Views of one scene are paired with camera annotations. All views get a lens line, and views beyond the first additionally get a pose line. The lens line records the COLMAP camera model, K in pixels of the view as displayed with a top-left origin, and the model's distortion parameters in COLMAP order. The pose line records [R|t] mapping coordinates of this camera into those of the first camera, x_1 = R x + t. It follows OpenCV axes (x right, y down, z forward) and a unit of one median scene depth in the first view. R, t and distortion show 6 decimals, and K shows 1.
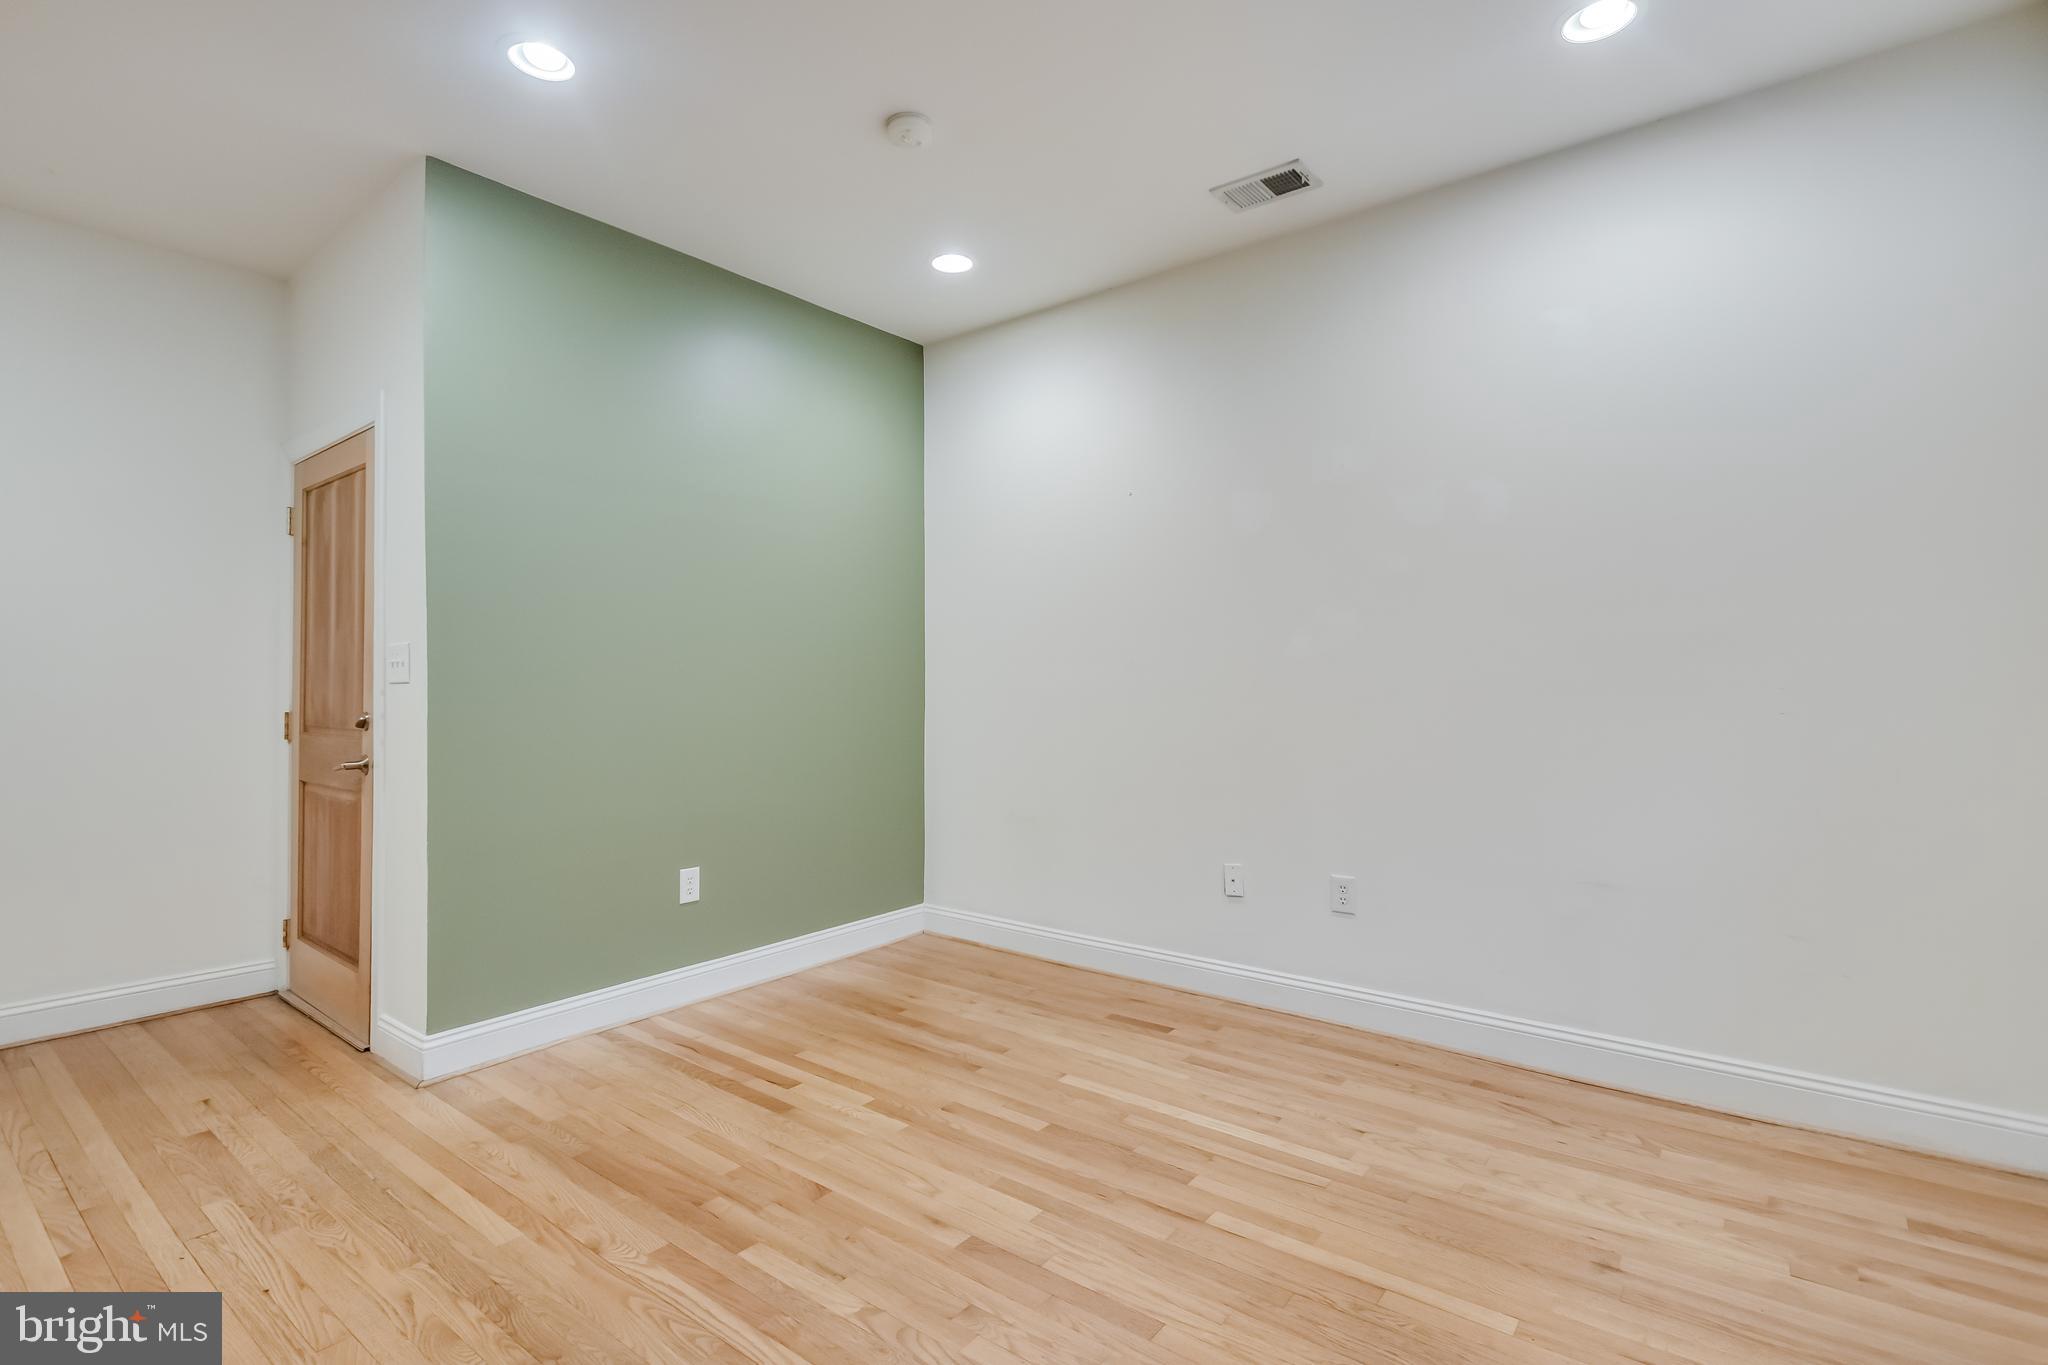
lens RADIAL K [[973.2, 0, 1022.1], [0, 973.2, 689.5], [0, 0, 1]] dist [0.001234, -0.000275]
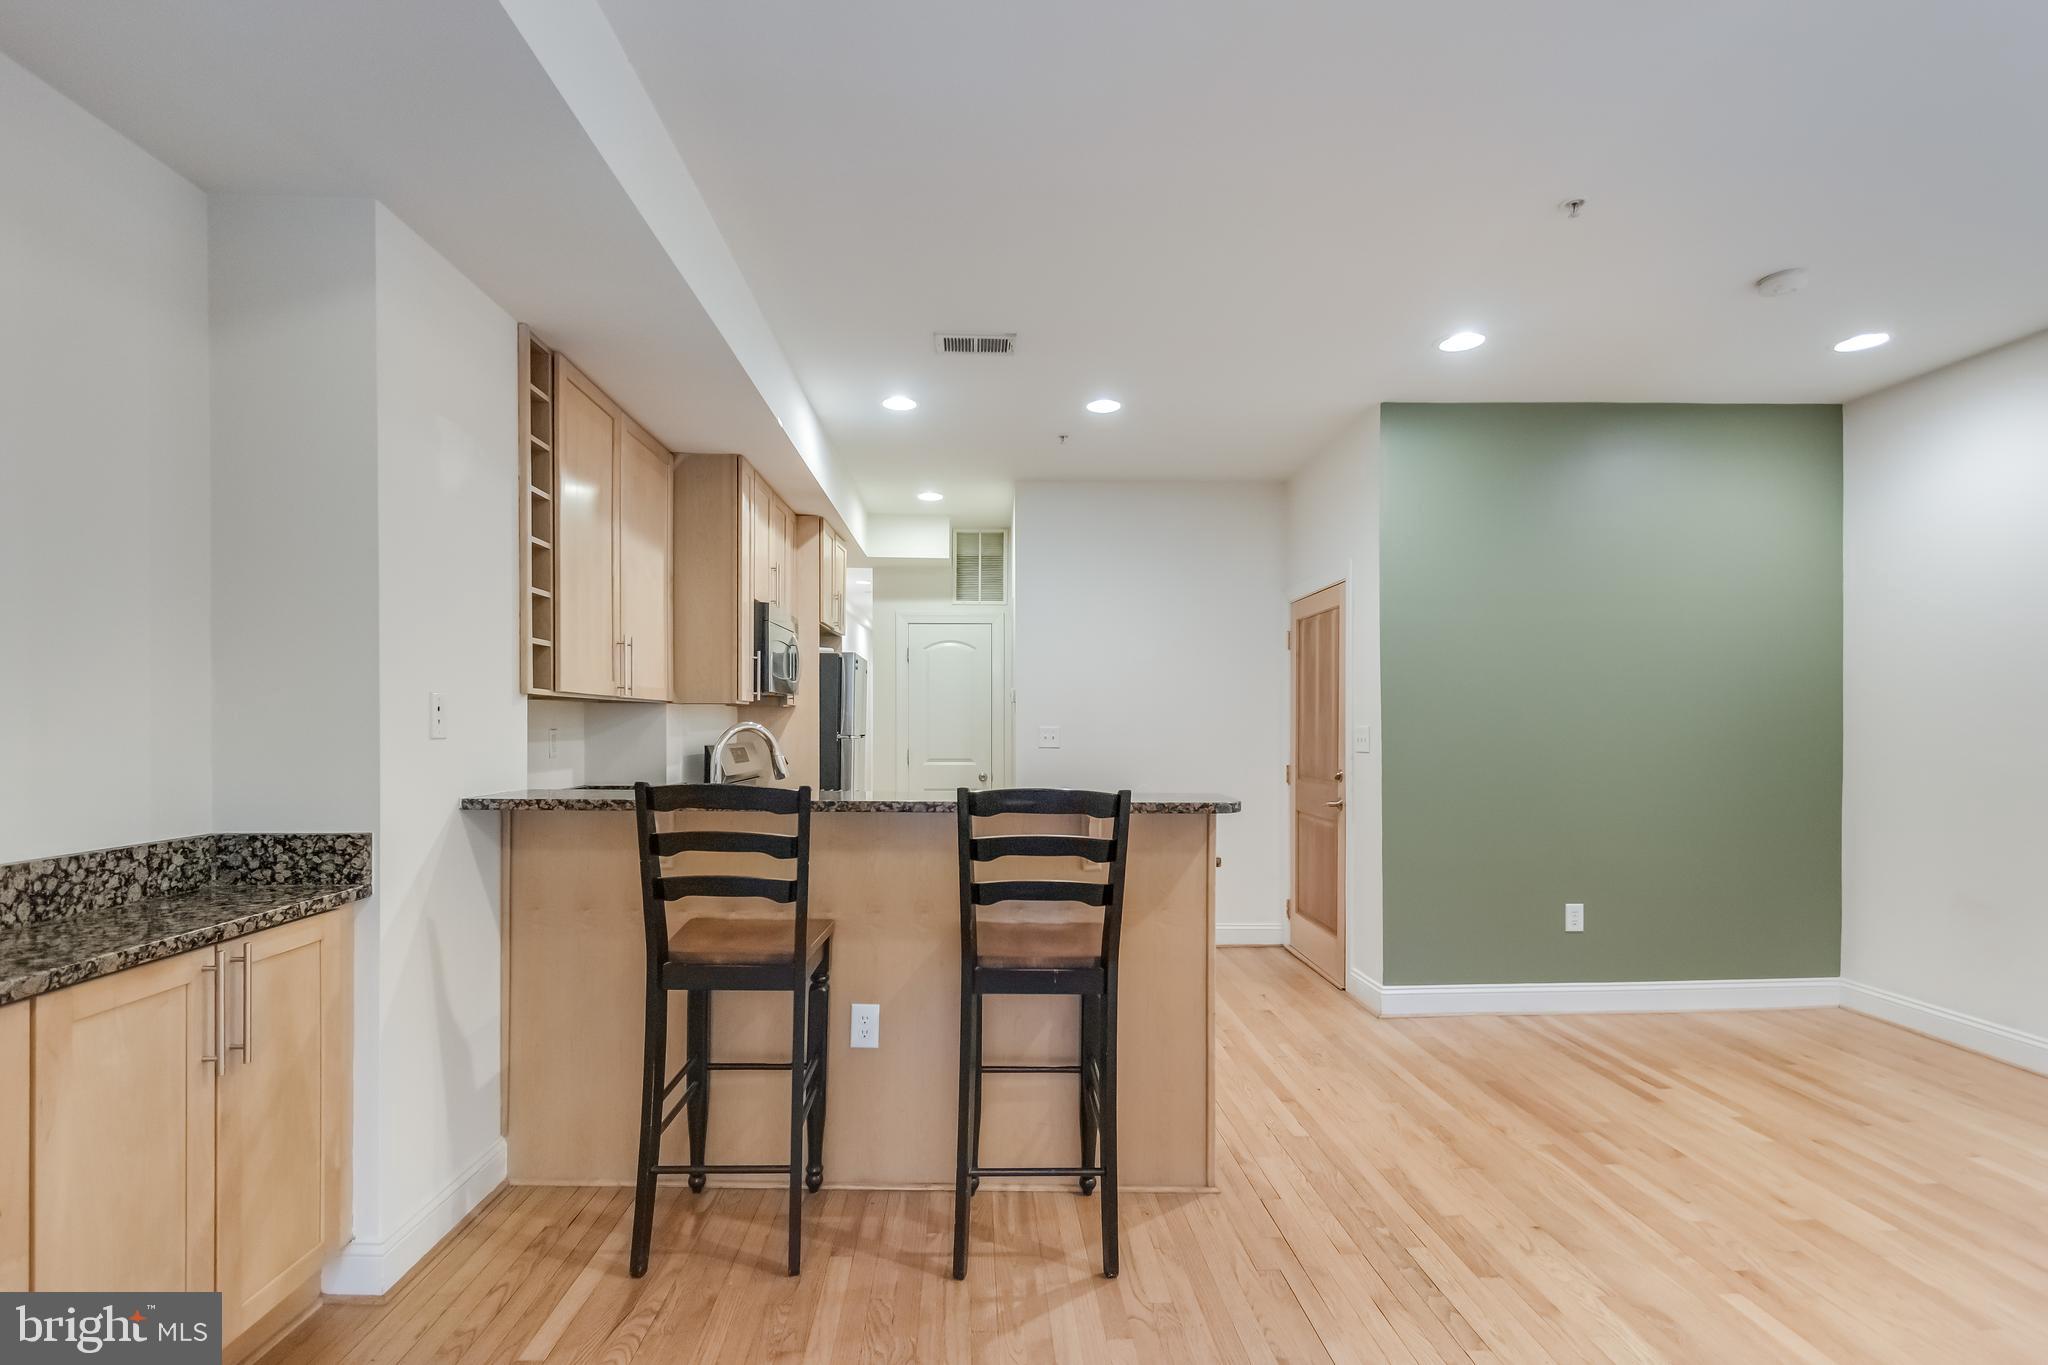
lens RADIAL K [[966.8, 0, 1006.0], [0, 966.8, 721.0], [0, 0, 1]] dist [0.010615, -0.001288]
pose [[0.645052, -0.001695, -0.764137, 0.180380], [-0.001029, 0.999995, -0.003086, -0.057984], [0.764138, 0.002777, 0.645047, -0.463407]]
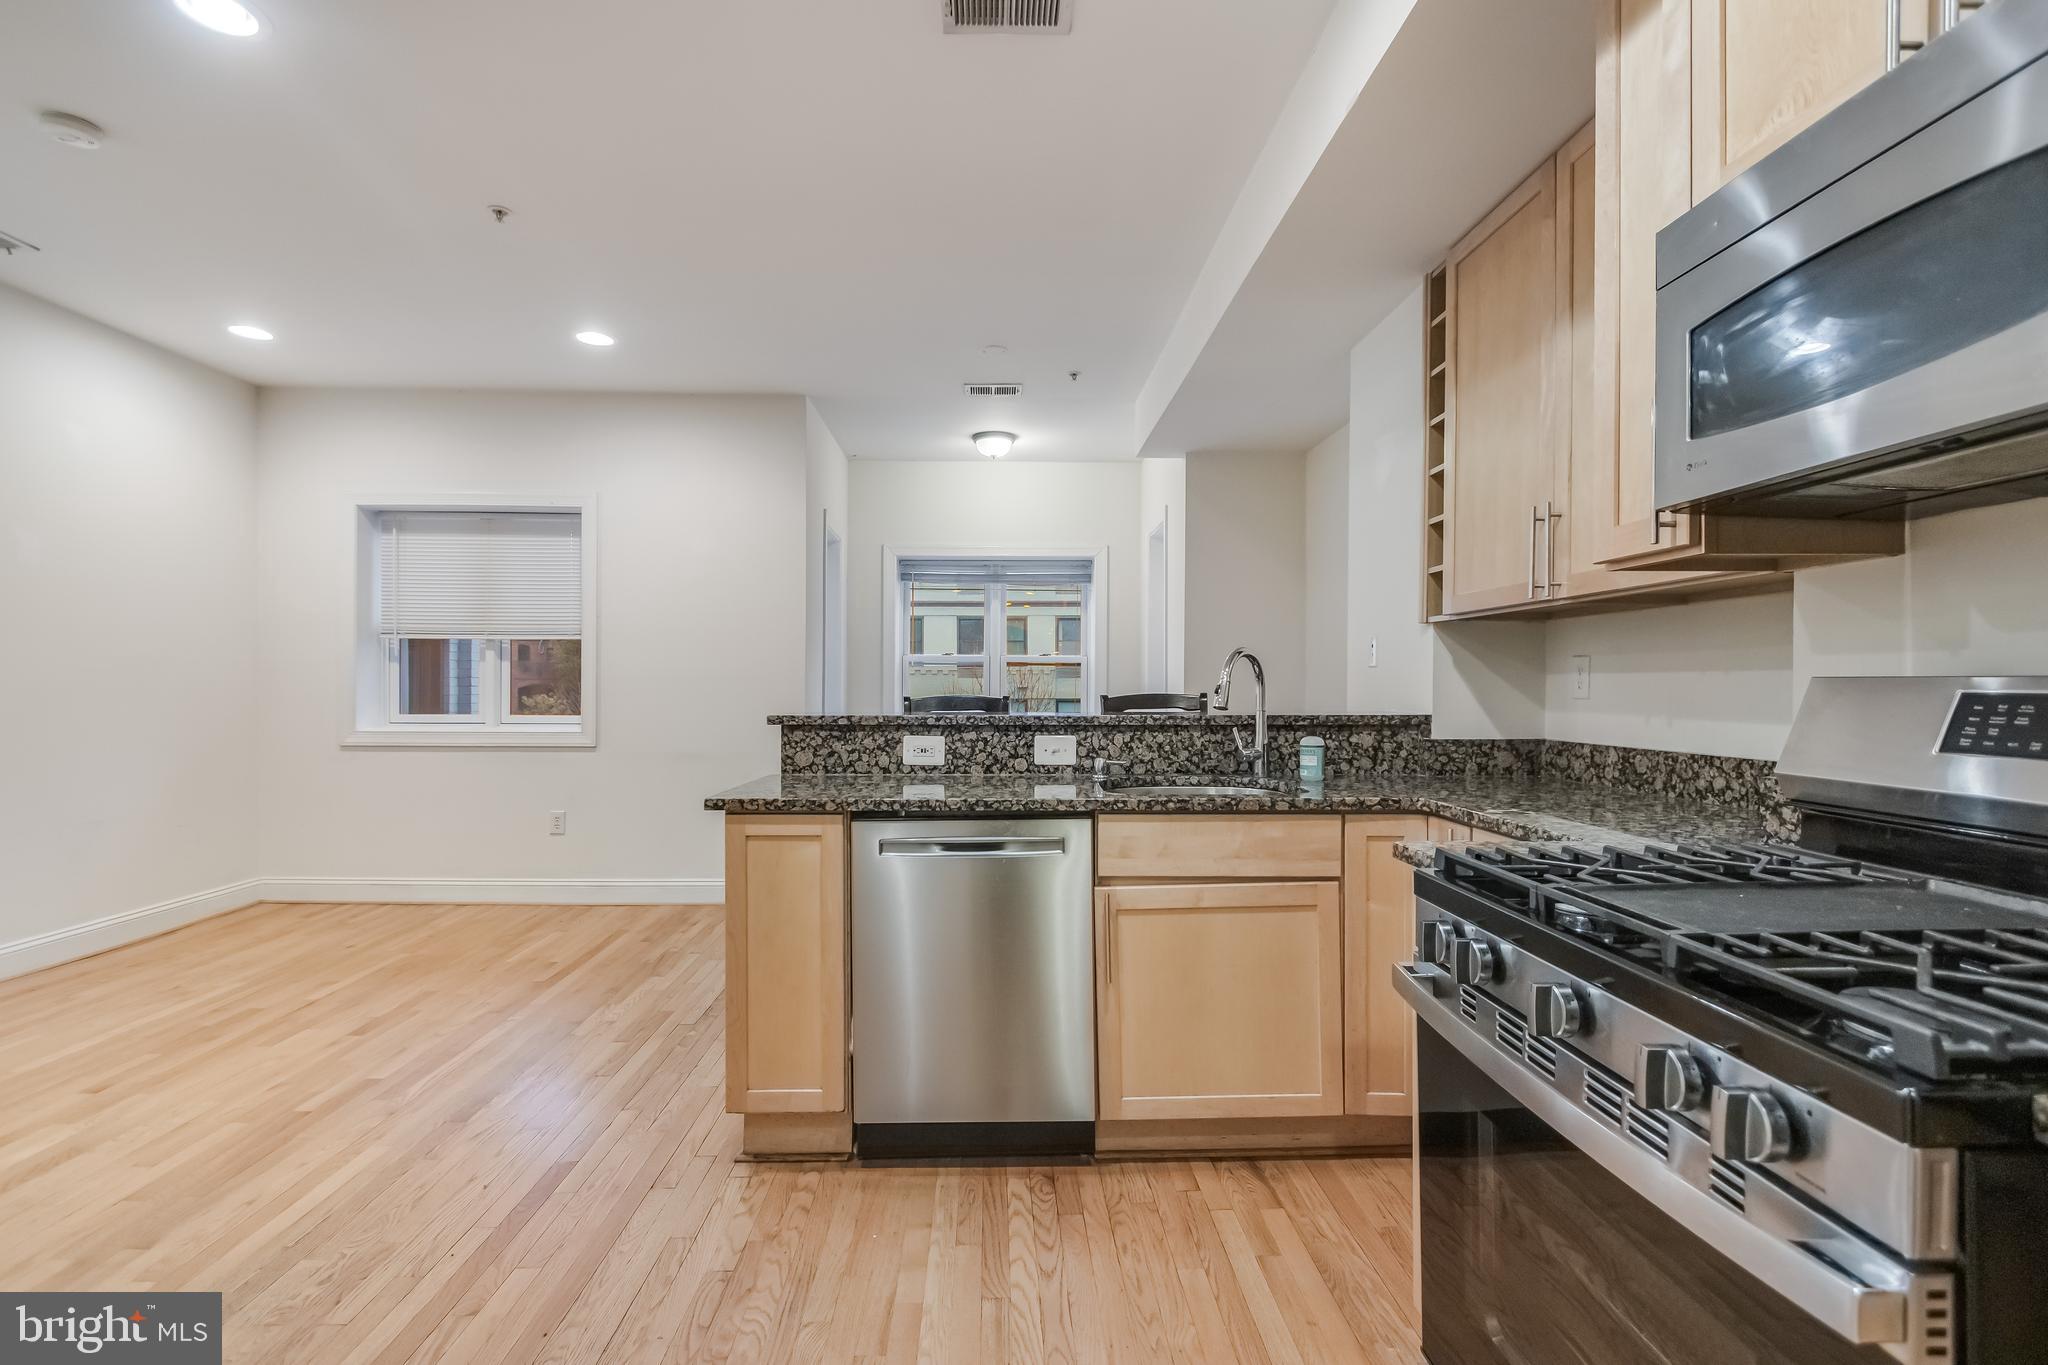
lens RADIAL K [[954.3, 0, 1009.0], [0, 954.3, 691.5], [0, 0, 1]] dist [0.009746, -0.000473]
pose [[-0.638958, -0.006194, 0.769217, -1.503664], [-0.003569, 0.999981, 0.005088, -0.015741], [-0.769234, 0.000506, -0.638967, 0.891896]]
